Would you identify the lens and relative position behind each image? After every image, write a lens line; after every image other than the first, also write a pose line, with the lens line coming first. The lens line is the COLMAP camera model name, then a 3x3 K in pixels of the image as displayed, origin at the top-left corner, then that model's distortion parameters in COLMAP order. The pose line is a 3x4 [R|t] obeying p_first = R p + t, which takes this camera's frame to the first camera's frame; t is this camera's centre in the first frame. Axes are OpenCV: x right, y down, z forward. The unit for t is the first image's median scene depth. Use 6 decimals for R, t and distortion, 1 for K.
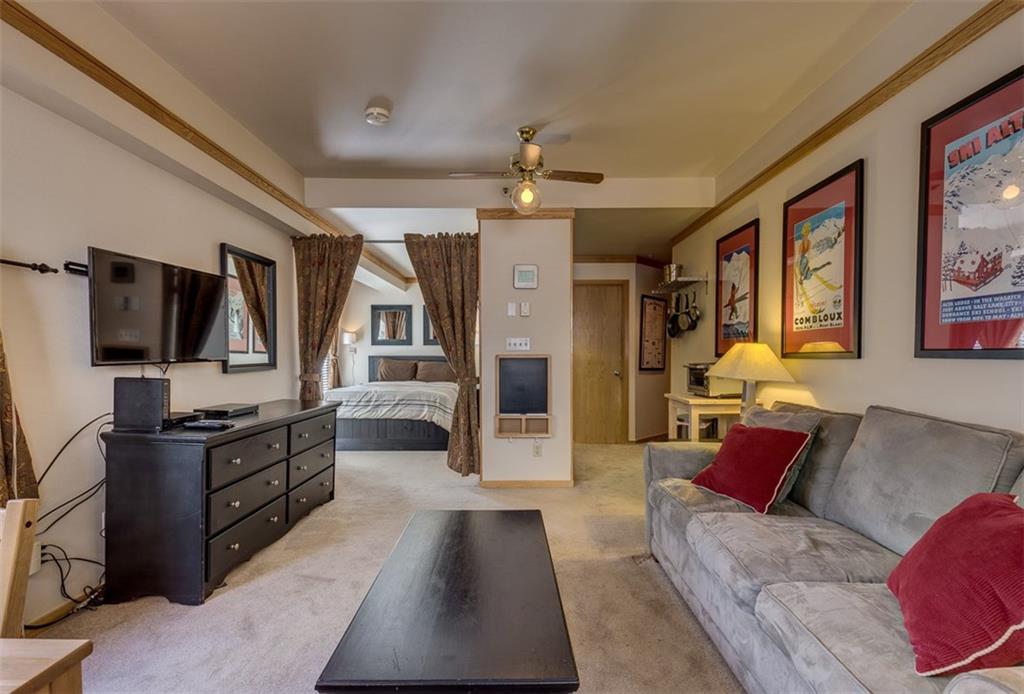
lens RADIAL K [[480.0, 0, 514.2], [0, 480.0, 369.9], [0, 0, 1]] dist [-0.000232, -0.000193]
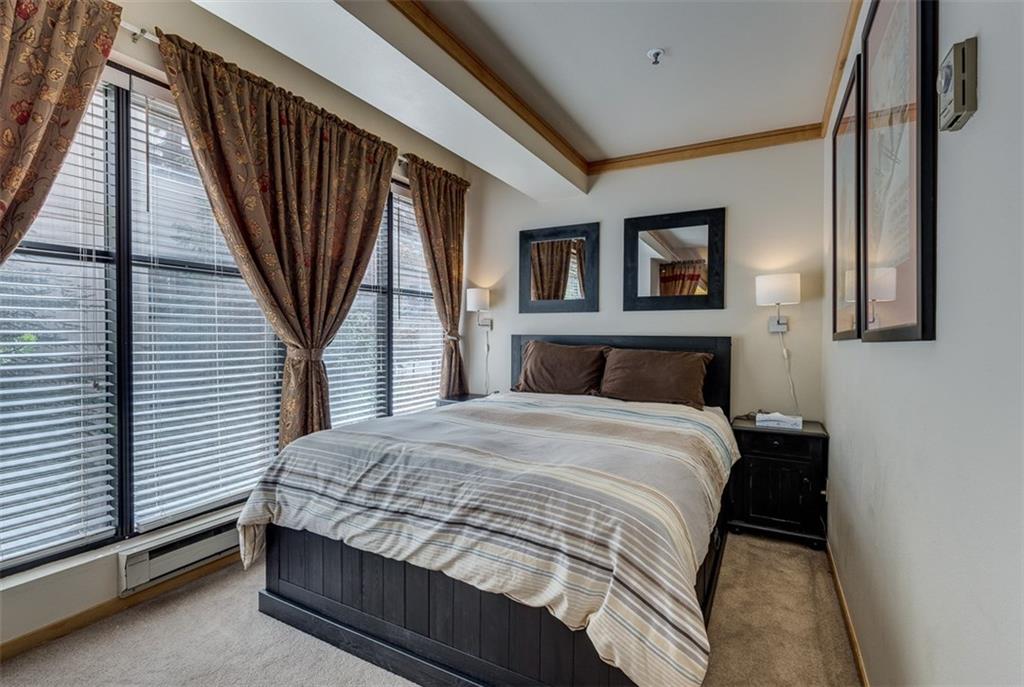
lens RADIAL K [[473.1, 0, 512.0], [0, 473.1, 343.5], [0, 0, 1]] dist [0.000806, 0.000024]
pose [[0.877523, 0.011388, -0.479399, -0.073738], [-0.017499, 0.999813, -0.008281, -0.016824], [0.479214, 0.015656, 0.877558, 0.589632]]
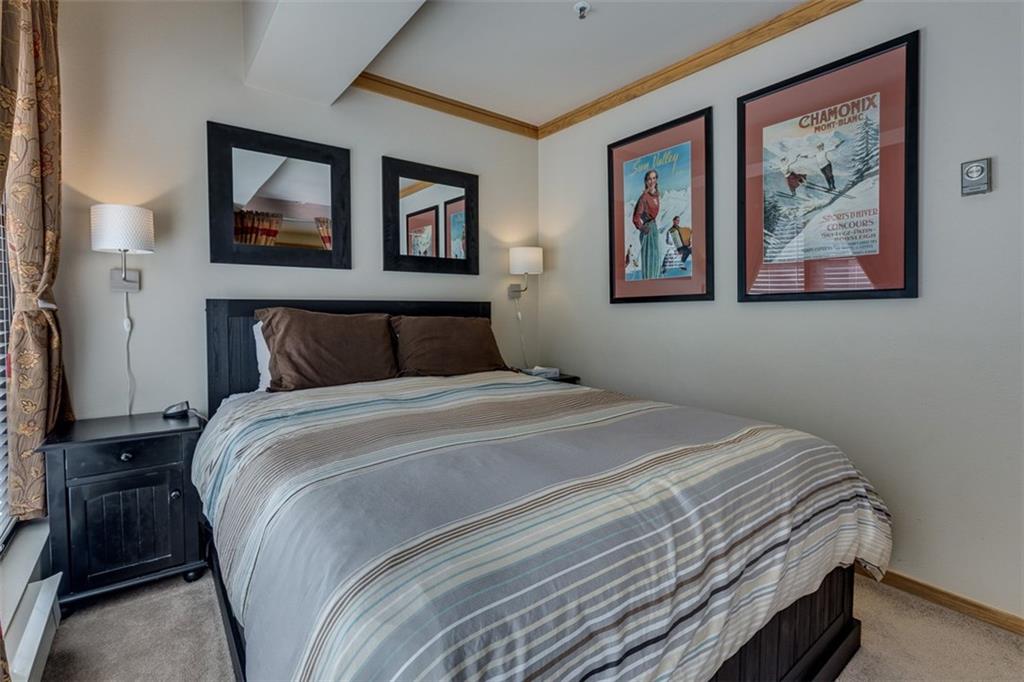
lens RADIAL K [[470.3, 0, 510.6], [0, 470.3, 330.2], [0, 0, 1]] dist [0.001668, 0.000171]
pose [[0.790141, -0.036115, 0.611860, -0.338881], [0.017444, 0.999183, 0.036451, -0.018330], [-0.612677, -0.018128, 0.790125, 0.682642]]
